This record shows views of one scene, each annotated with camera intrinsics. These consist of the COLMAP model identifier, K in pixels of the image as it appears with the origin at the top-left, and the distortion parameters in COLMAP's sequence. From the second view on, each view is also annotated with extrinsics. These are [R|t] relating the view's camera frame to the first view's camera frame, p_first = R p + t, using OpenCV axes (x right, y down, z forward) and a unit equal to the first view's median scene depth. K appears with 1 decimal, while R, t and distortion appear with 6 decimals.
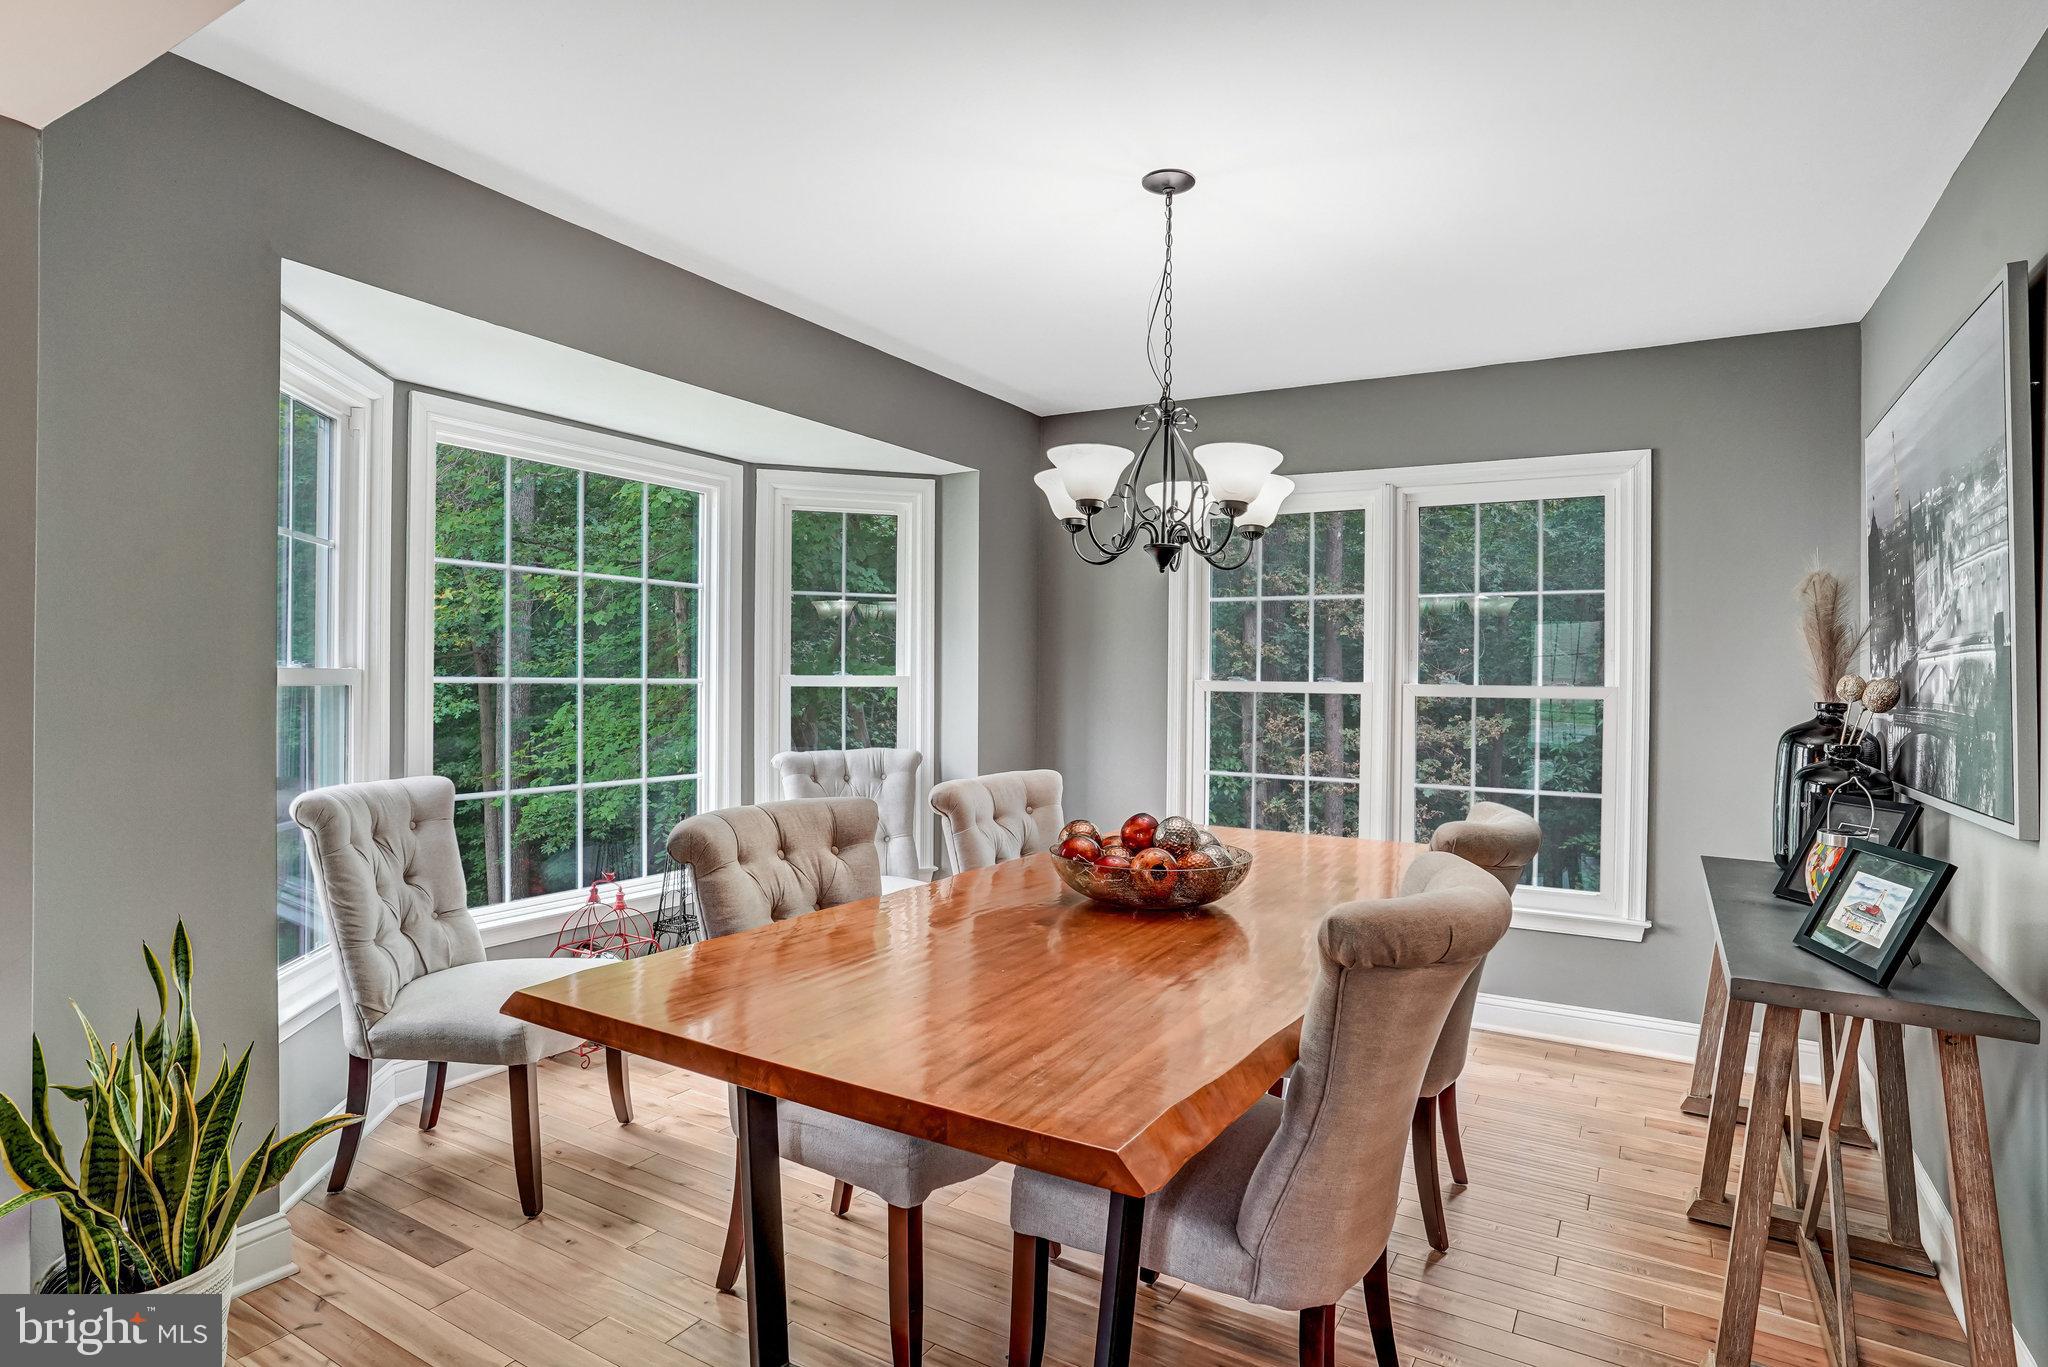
lens RADIAL K [[1087.0, 0, 1024.0], [0, 1087.0, 683.5], [0, 0, 1]] dist [-0.074742, 0.047186]
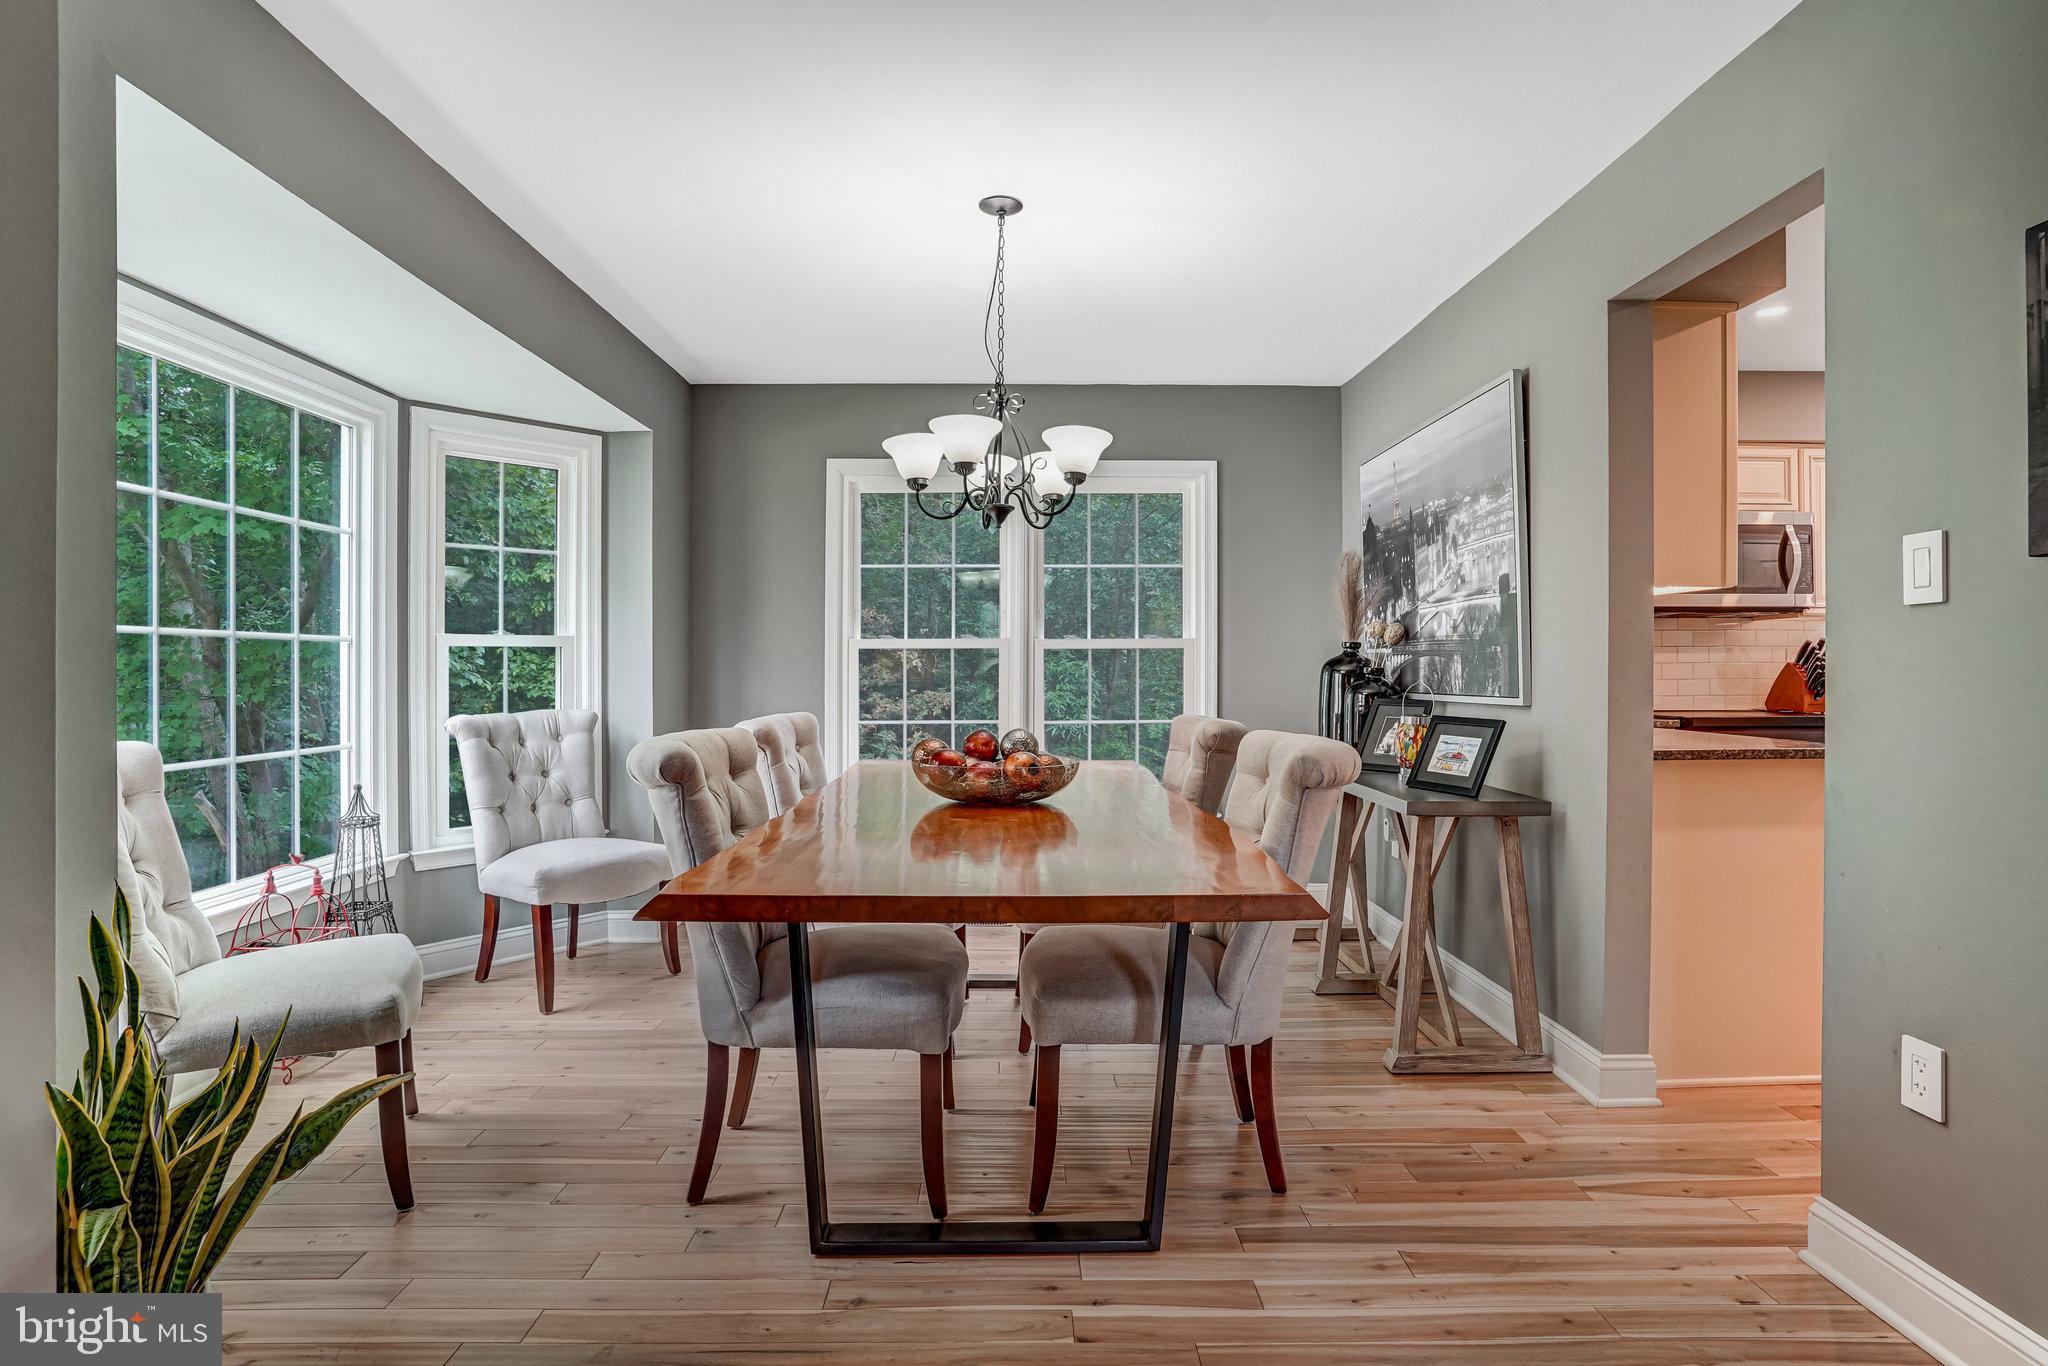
lens RADIAL K [[1055.0, 0, 1023.0], [0, 1055.0, 675.4], [0, 0, 1]] dist [-0.070508, 0.043620]
pose [[0.855142, -0.018948, 0.518048, -0.441332], [0.017116, 0.999819, 0.008315, 0.050153], [-0.518112, 0.001757, 0.855311, -0.016757]]
